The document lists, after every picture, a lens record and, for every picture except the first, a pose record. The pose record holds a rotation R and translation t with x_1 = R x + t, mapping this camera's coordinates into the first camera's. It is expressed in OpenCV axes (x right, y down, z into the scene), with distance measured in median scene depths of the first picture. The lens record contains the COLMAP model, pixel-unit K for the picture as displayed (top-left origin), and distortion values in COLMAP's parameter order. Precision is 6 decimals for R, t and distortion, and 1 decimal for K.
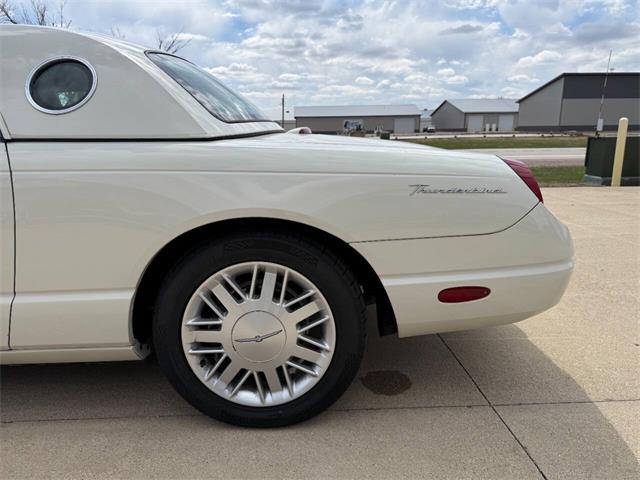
lens RADIAL K [[447.4, 0, 320.7], [0, 447.4, 242.2], [0, 0, 1]] dist [0.013997, -0.033417]
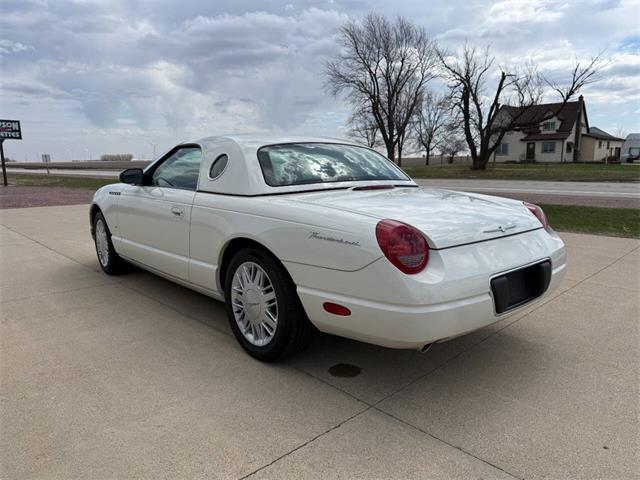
lens RADIAL K [[447.4, 0, 315.8], [0, 447.4, 224.4], [0, 0, 1]] dist [0.013997, -0.033417]
pose [[0.660207, 0.109097, -0.743118, 1.345156], [-0.171034, 0.985238, -0.007309, -0.138088], [0.731351, 0.131923, 0.669120, -0.076193]]
